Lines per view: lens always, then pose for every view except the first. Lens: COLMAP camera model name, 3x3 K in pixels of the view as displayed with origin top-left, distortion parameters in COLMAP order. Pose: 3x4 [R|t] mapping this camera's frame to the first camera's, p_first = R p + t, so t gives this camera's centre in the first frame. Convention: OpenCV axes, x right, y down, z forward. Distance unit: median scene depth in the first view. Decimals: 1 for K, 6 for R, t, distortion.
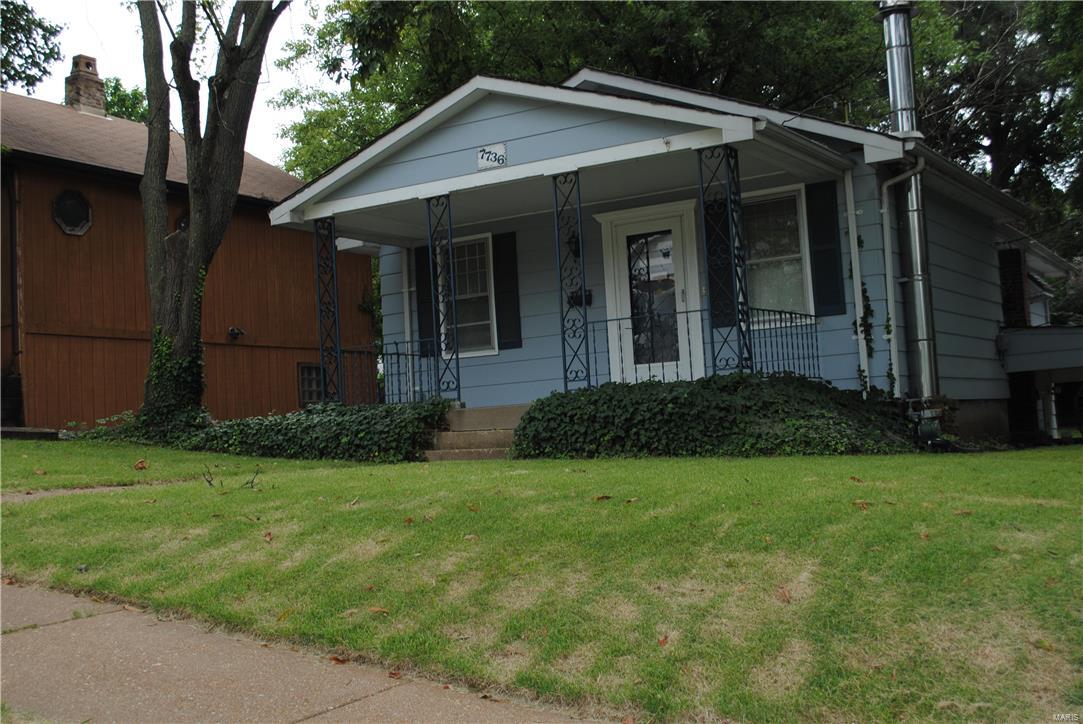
lens RADIAL K [[1313.3, 0, 541.5], [0, 1313.3, 362.0], [0, 0, 1]] dist [-0.009185, -0.012437]
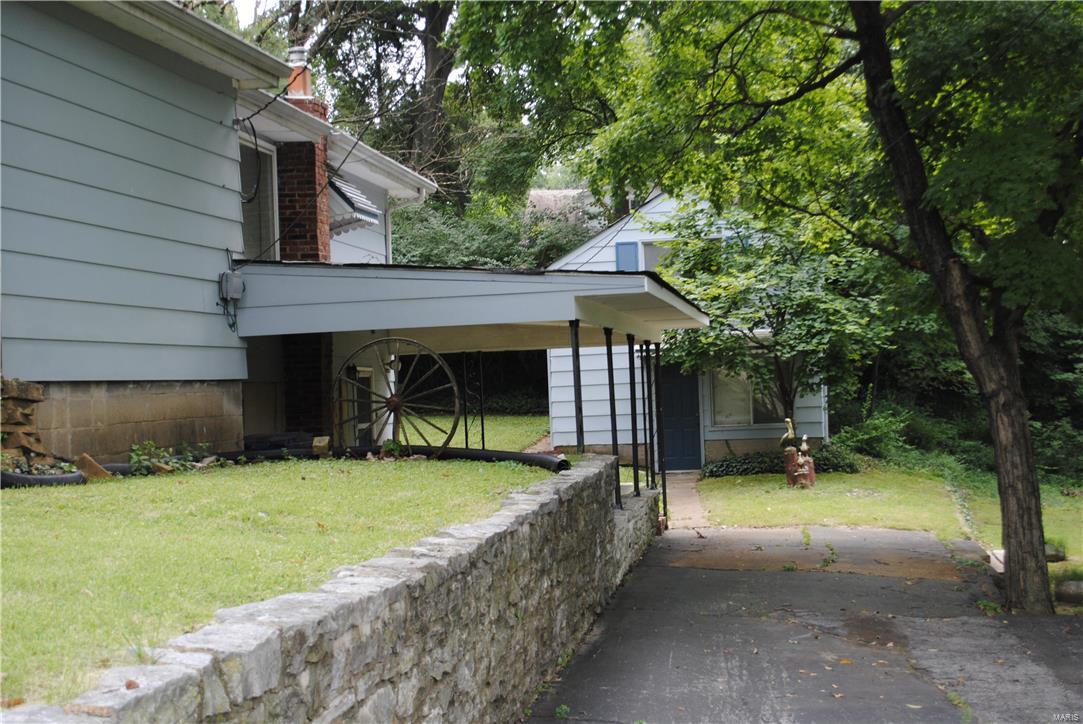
lens RADIAL K [[1666.8, 0, 541.5], [0, 1666.8, 362.0], [0, 0, 1]] dist [-0.112646, 0.006037]
pose [[0.931268, 0.027895, 0.363266, 0.259157], [-0.038476, 0.999019, 0.021923, -0.002784], [-0.362298, -0.034393, 0.931428, 0.302656]]
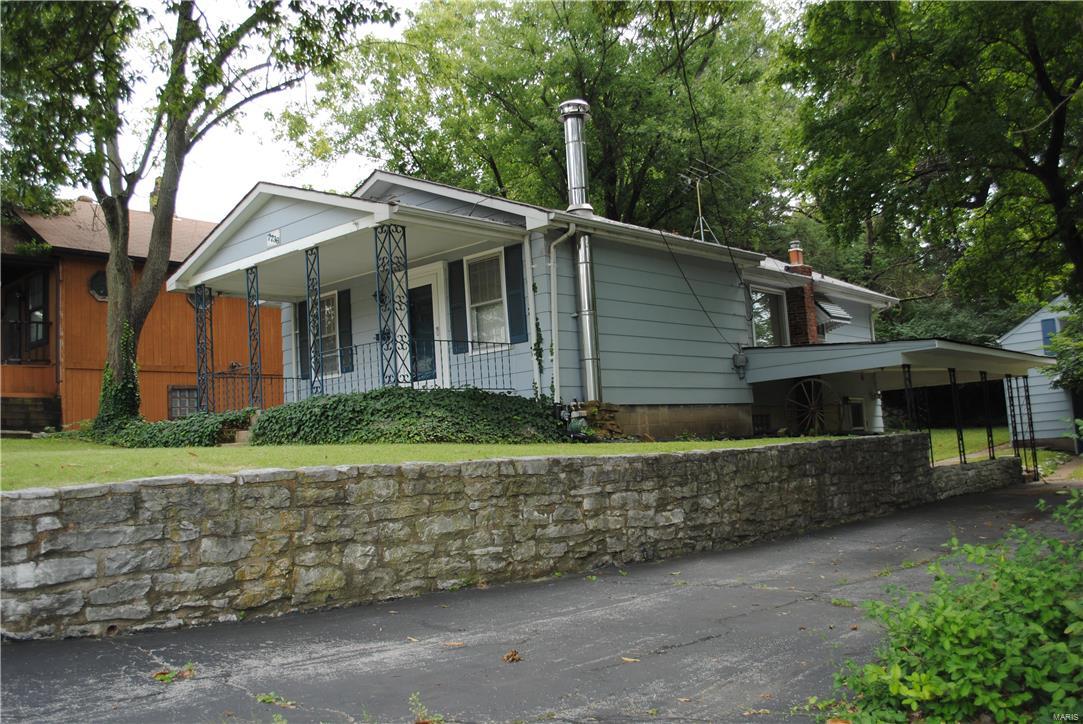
lens RADIAL K [[1019.3, 0, 541.5], [0, 1019.3, 362.0], [0, 0, 1]] dist [-0.010980, -0.004746]
pose [[0.977476, -0.022383, -0.209855, 0.458383], [0.017554, 0.999537, -0.024843, 0.010648], [0.210314, 0.020600, 0.977417, -0.022149]]
